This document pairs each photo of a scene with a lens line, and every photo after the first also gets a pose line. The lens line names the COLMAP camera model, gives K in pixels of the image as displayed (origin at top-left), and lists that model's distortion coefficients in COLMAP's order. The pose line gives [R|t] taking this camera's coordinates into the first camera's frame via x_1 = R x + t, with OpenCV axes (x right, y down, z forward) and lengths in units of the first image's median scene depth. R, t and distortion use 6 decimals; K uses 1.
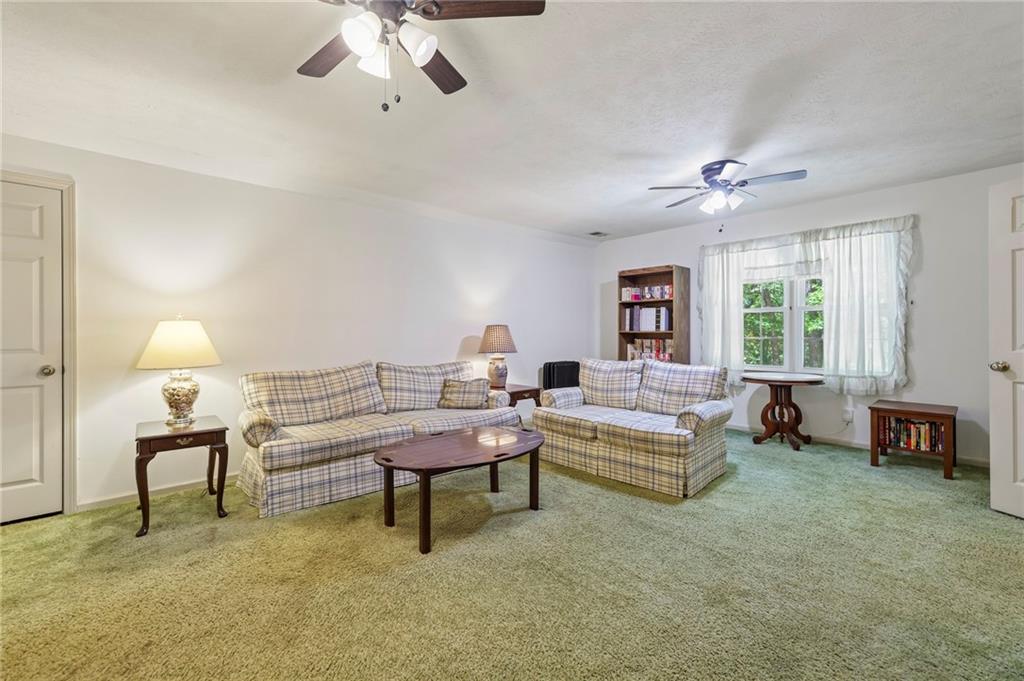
lens RADIAL K [[439.4, 0, 511.7], [0, 439.4, 335.5], [0, 0, 1]] dist [-0.013136, 0.000901]
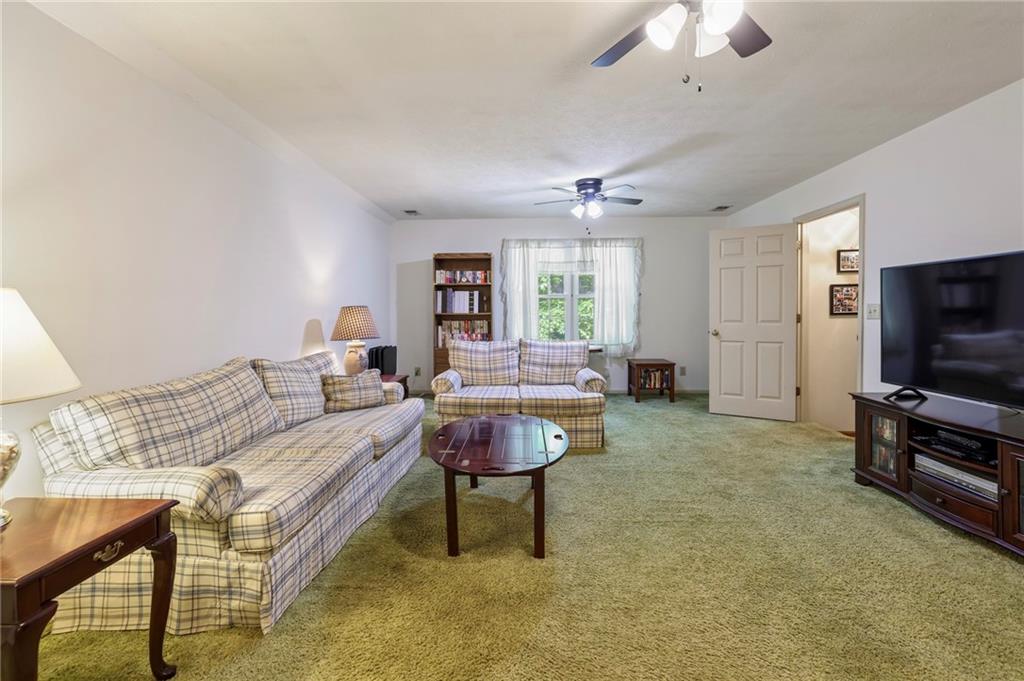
lens RADIAL K [[438.9, 0, 524.0], [0, 438.9, 324.6], [0, 0, 1]] dist [-0.011267, 0.000945]
pose [[0.684551, -0.019592, 0.728701, -0.485891], [0.007891, 0.999779, 0.019468, -0.002178], [-0.728922, -0.007577, 0.684555, 0.228271]]
